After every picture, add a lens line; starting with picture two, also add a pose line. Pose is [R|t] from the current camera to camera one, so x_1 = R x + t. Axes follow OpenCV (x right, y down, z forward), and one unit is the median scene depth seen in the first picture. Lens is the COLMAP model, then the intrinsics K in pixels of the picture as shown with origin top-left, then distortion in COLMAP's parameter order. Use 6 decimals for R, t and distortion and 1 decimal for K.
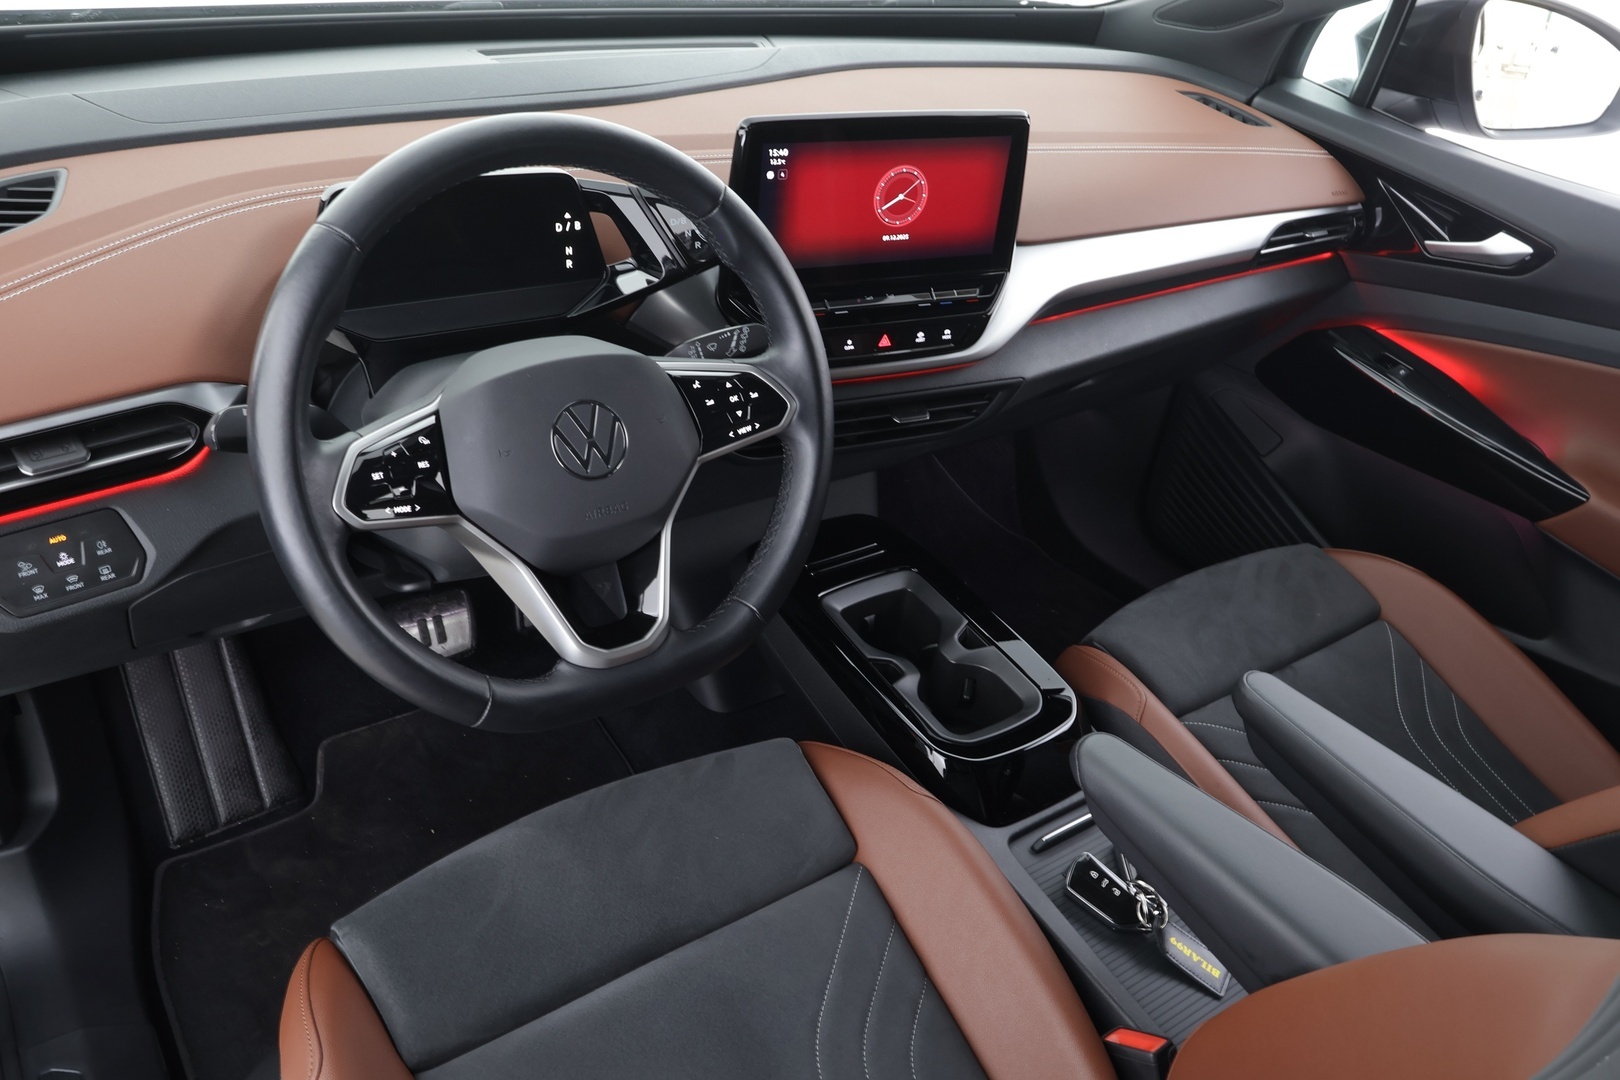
lens RADIAL K [[1306.5, 0, 810.0], [0, 1306.5, 540.0], [0, 0, 1]] dist [0.000893, -0.000811]
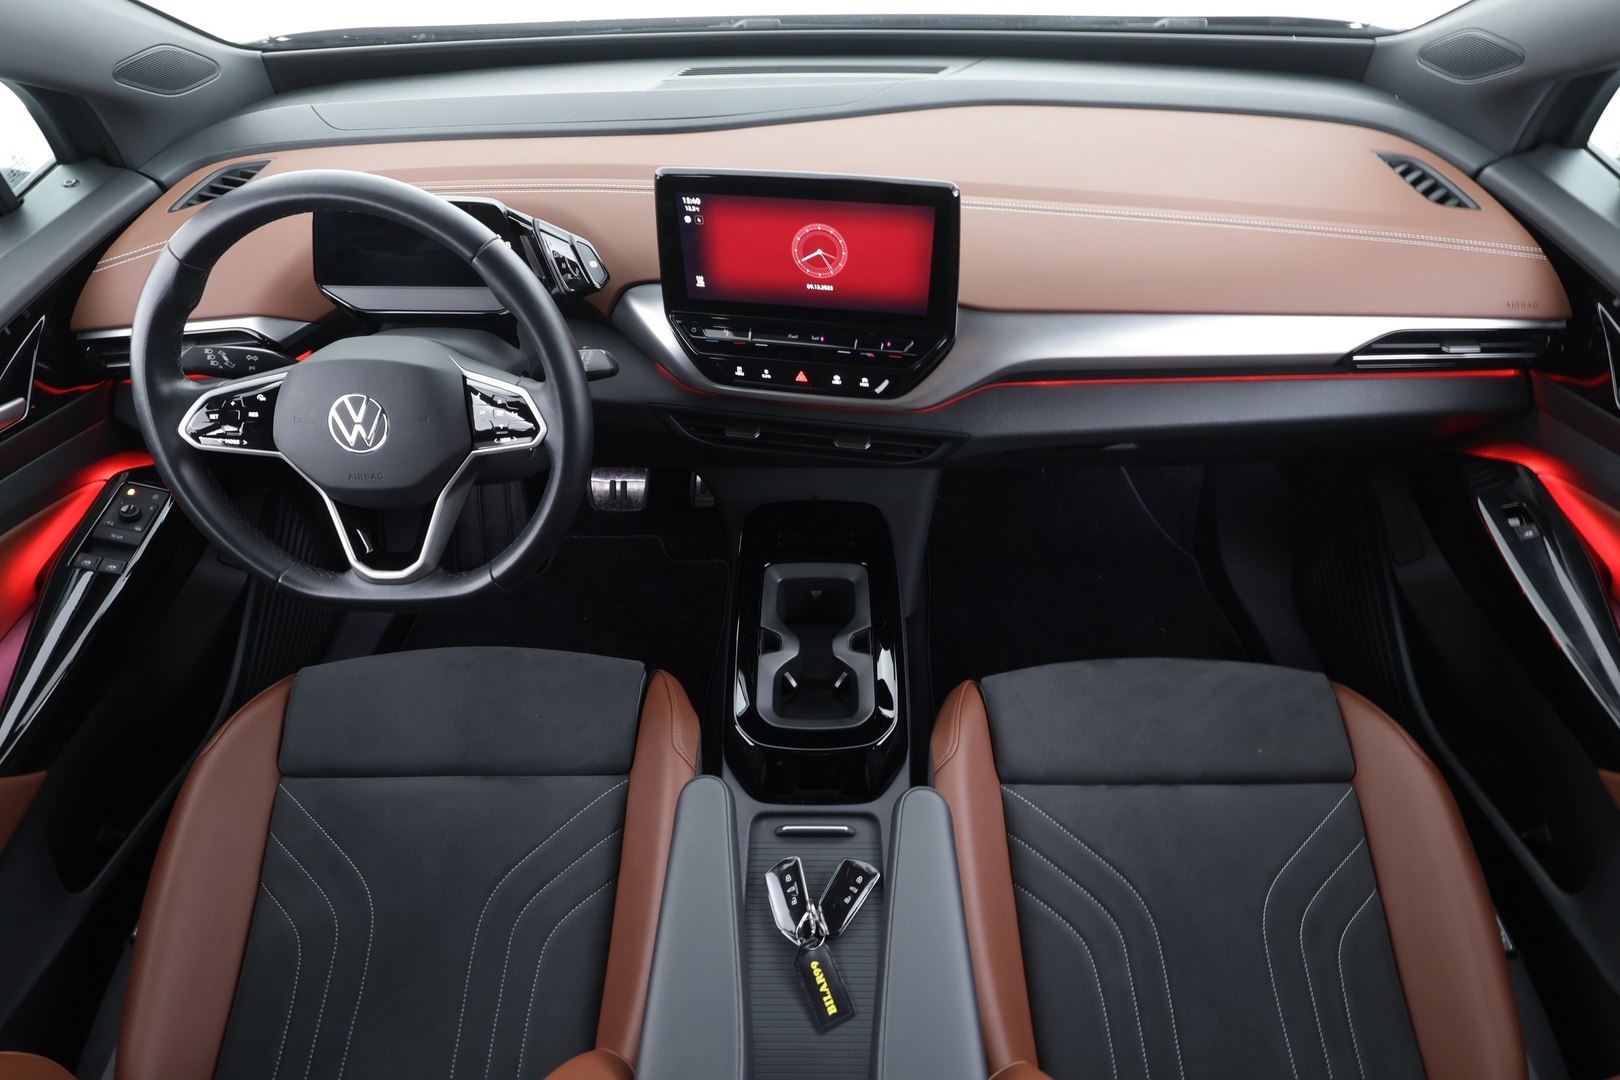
lens RADIAL K [[929.1, 0, 810.0], [0, 929.1, 540.0], [0, 0, 1]] dist [-0.003695, 0.000648]
pose [[0.793990, 0.324333, -0.514186, 0.529868], [-0.229534, 0.943130, 0.240459, -0.217287], [0.562933, -0.072899, 0.823281, 0.337193]]
